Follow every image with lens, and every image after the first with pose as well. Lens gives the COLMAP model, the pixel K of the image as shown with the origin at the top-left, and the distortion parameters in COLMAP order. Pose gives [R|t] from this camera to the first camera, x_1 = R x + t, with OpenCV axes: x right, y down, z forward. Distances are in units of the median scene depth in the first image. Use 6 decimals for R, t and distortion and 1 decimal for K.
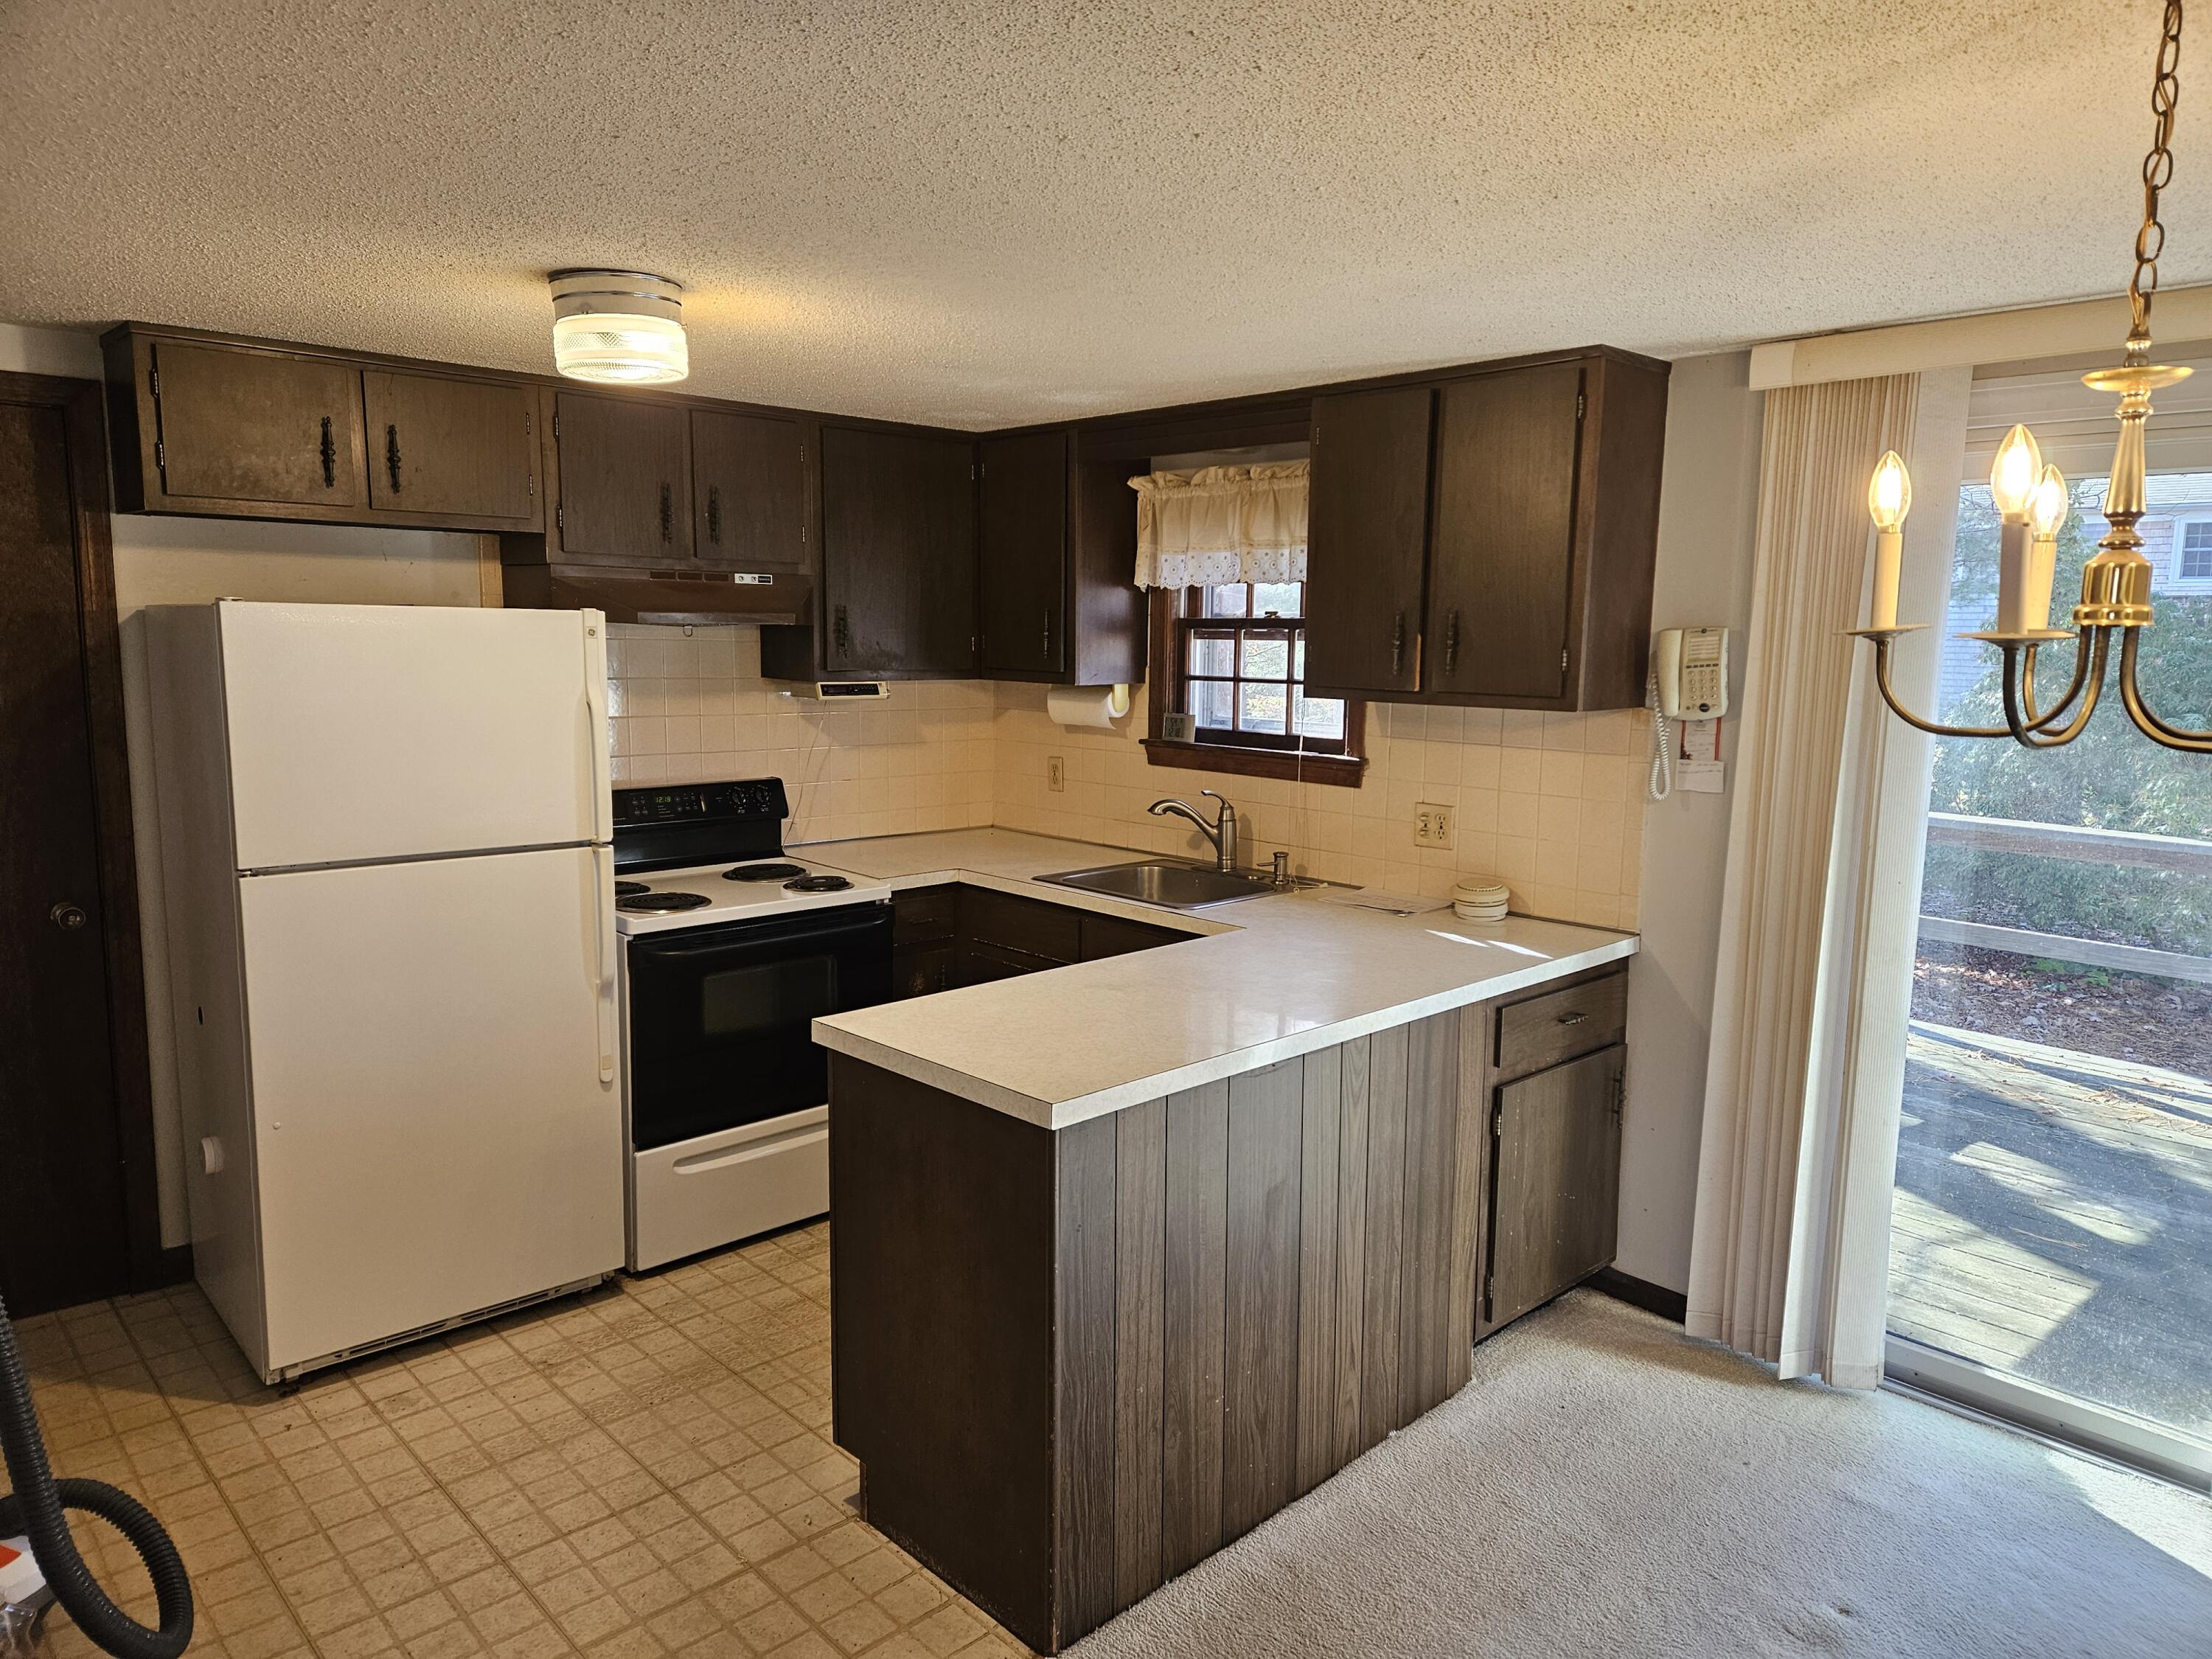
lens RADIAL K [[1474.5, 0, 1106.0], [0, 1474.5, 829.5], [0, 0, 1]] dist [0.052284, 0.001274]
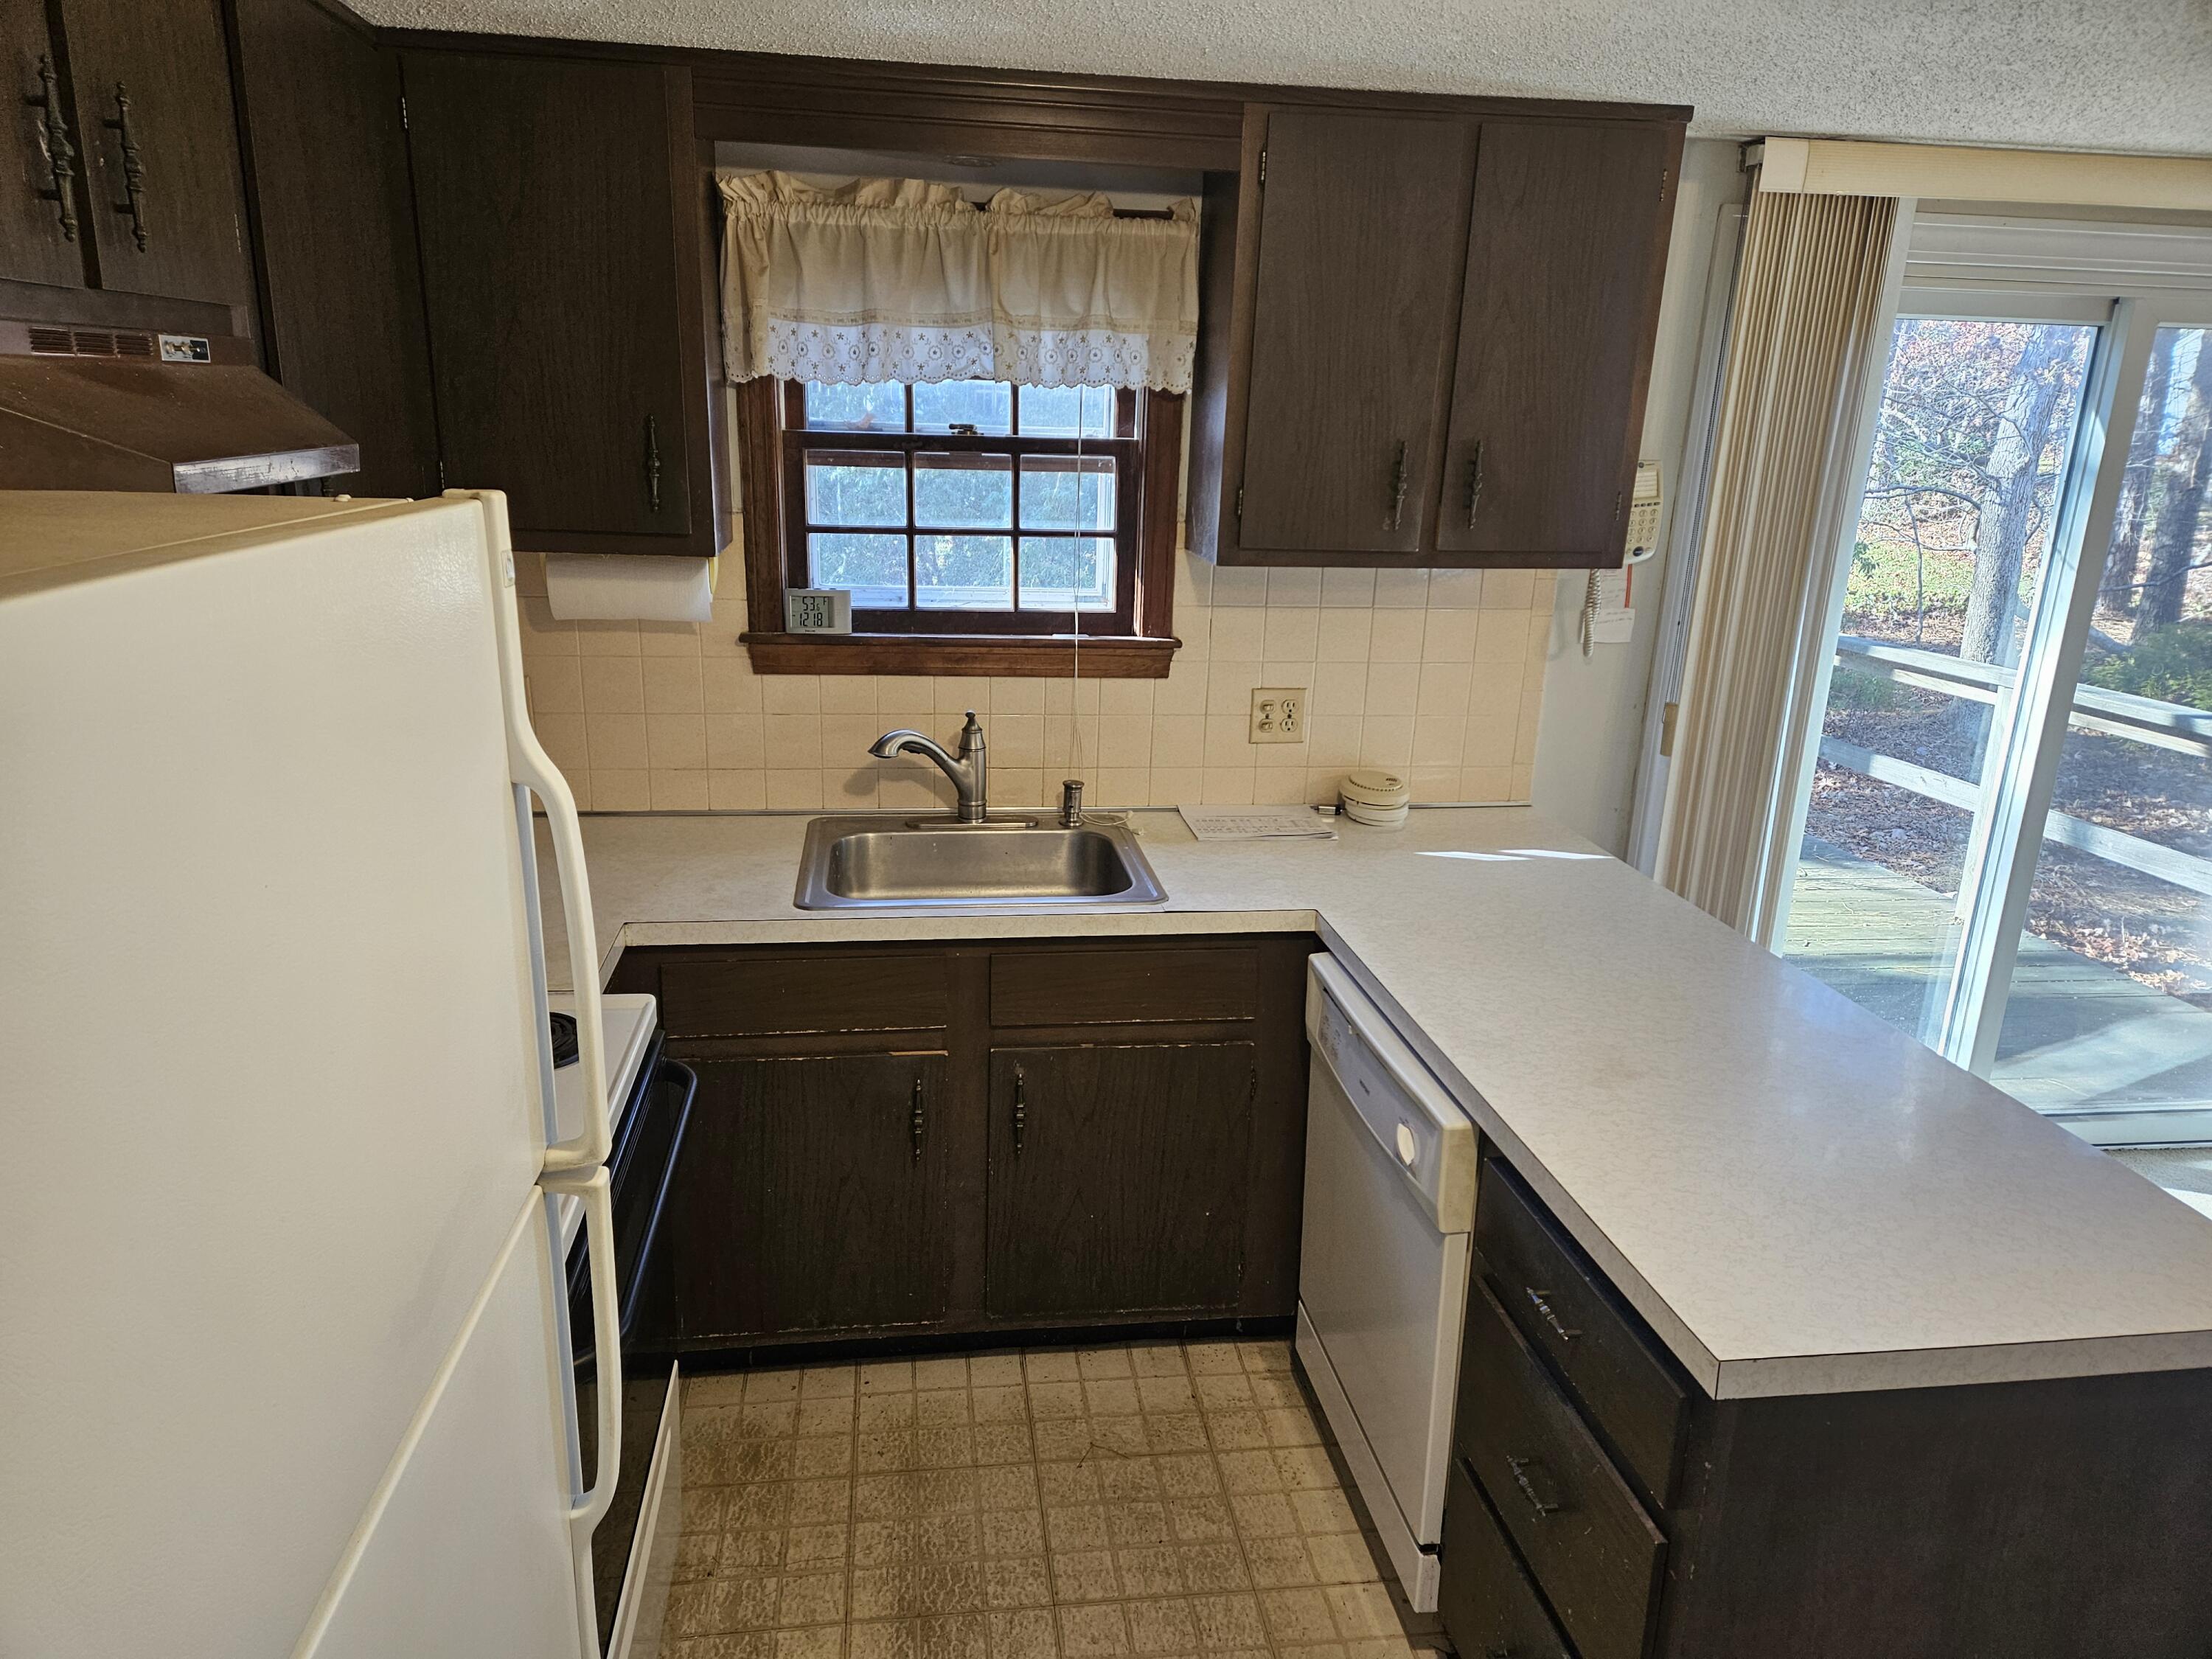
lens RADIAL K [[1474.5, 0, 1106.0], [0, 1474.5, 829.5], [0, 0, 1]] dist [0.052284, 0.001274]
pose [[0.575115, -0.198721, 0.793570, -0.416086], [0.093133, 0.979646, 0.177822, -0.082421], [-0.812754, -0.028360, 0.581916, 0.558409]]
